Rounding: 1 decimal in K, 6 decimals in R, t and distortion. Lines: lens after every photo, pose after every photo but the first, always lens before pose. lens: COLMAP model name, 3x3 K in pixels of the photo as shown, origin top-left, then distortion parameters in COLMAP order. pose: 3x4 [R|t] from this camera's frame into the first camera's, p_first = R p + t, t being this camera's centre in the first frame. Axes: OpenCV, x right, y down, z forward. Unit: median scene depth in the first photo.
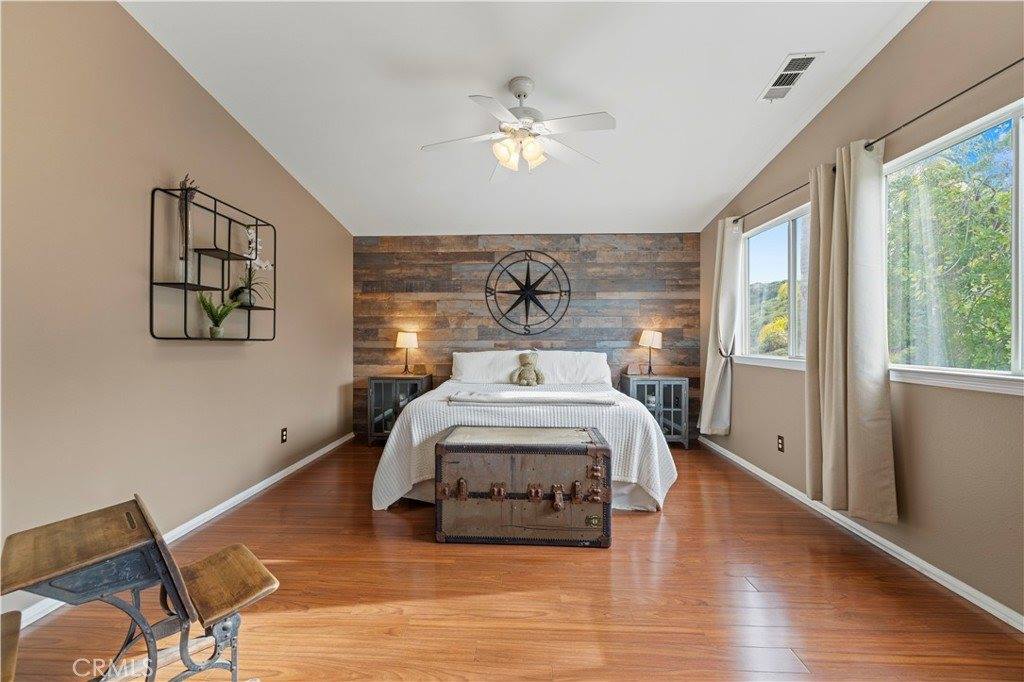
lens RADIAL K [[439.7, 0, 505.9], [0, 439.7, 343.5], [0, 0, 1]] dist [0.000921, 0.000192]
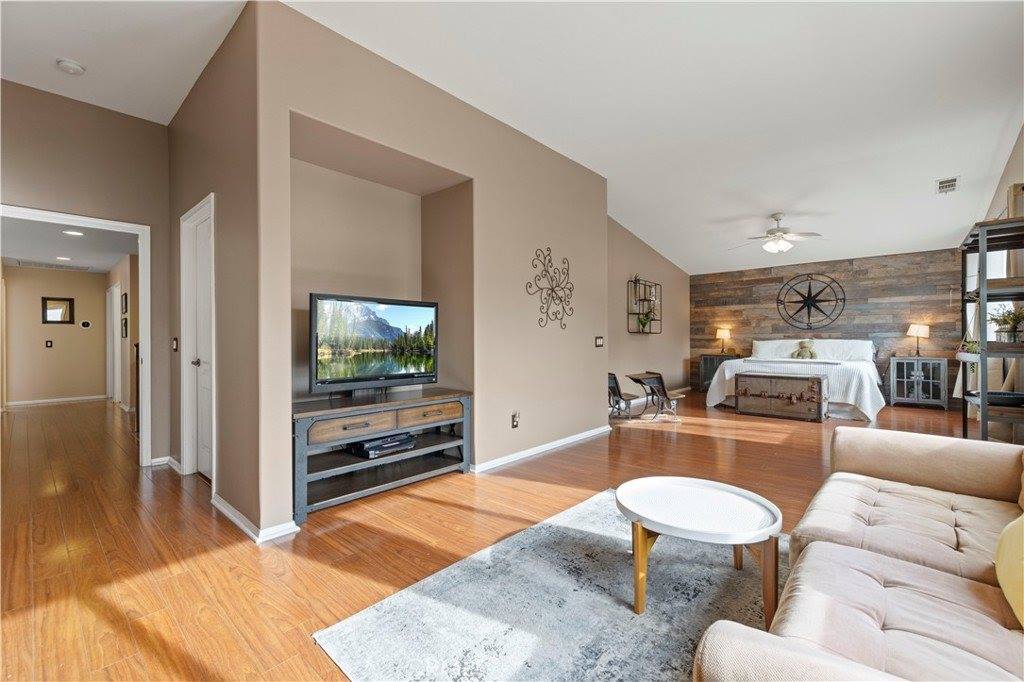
lens RADIAL K [[439.7, 0, 505.9], [0, 439.7, 343.5], [0, 0, 1]] dist [0.000921, 0.000192]
pose [[0.775858, -0.001212, -0.630907, 0.195093], [0.000708, 0.999999, -0.001052, 0.030102], [0.630908, 0.000369, 0.775858, -0.842880]]
